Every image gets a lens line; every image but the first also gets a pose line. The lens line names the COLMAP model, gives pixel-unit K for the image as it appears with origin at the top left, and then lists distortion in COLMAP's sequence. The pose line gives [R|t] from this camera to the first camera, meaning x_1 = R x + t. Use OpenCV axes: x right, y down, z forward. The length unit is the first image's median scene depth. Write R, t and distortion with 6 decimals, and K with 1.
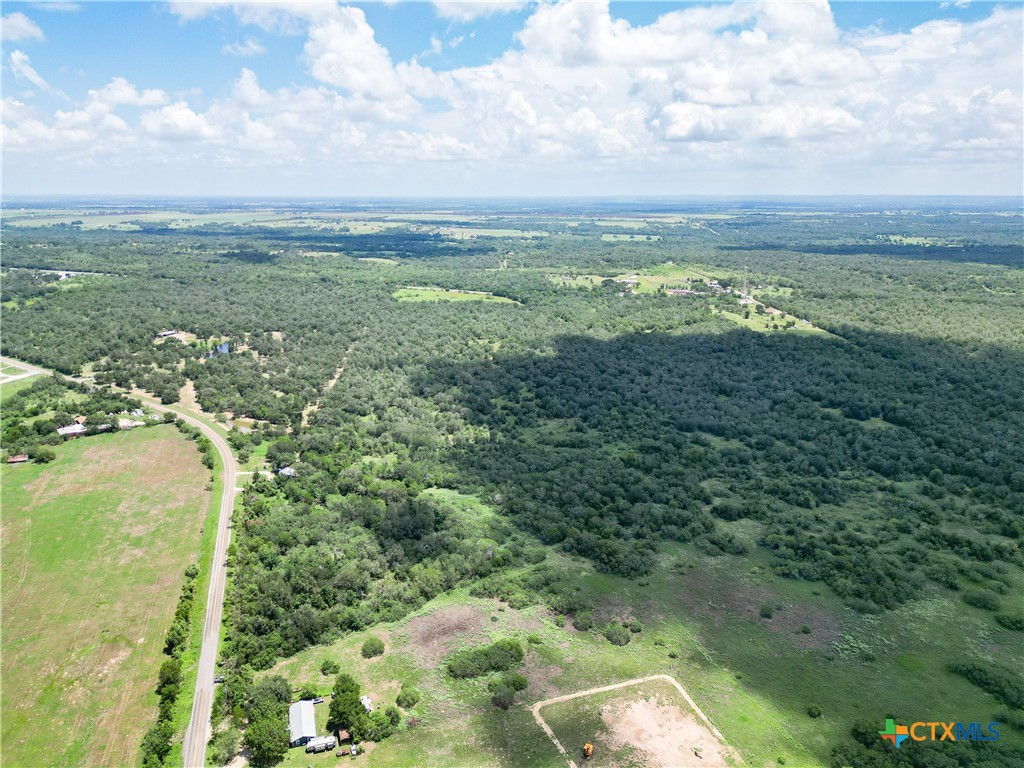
lens RADIAL K [[754.8, 0, 512.0], [0, 754.8, 384.0], [0, 0, 1]] dist [0.077929, -0.127838]
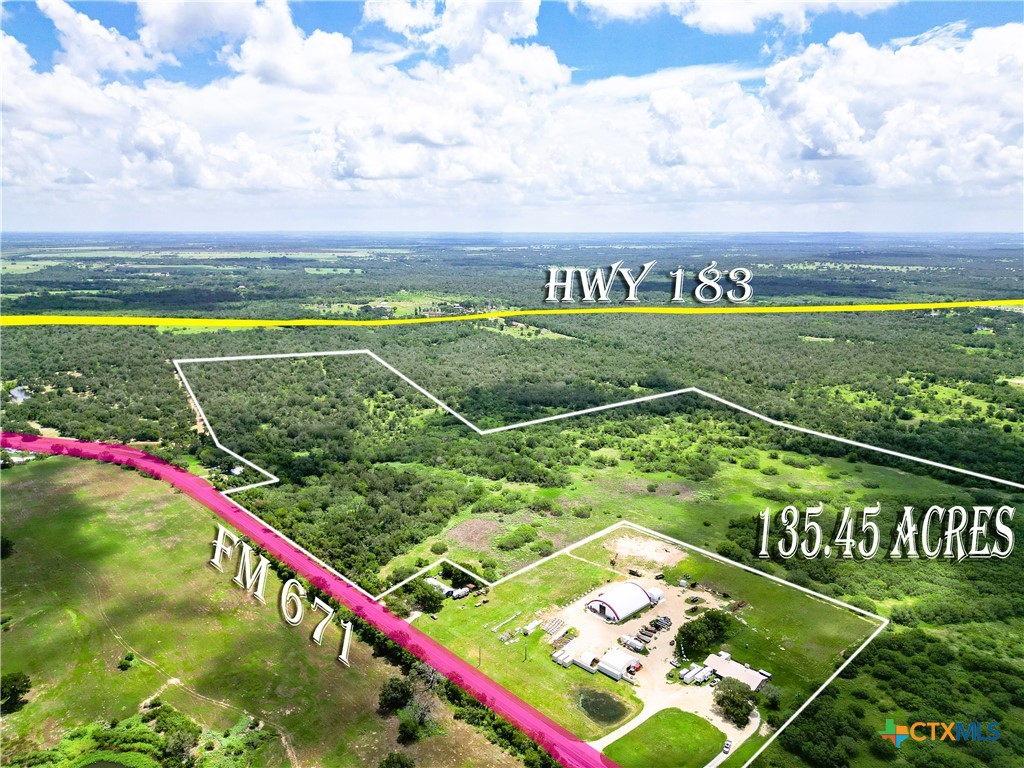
lens RADIAL K [[754.8, 0, 512.0], [0, 754.8, 384.0], [0, 0, 1]] dist [0.077929, -0.127838]
pose [[0.895397, -0.088464, 0.436392, -0.536267], [0.107750, 0.993985, -0.019587, 0.066708], [-0.432035, 0.064559, 0.899543, -0.296652]]
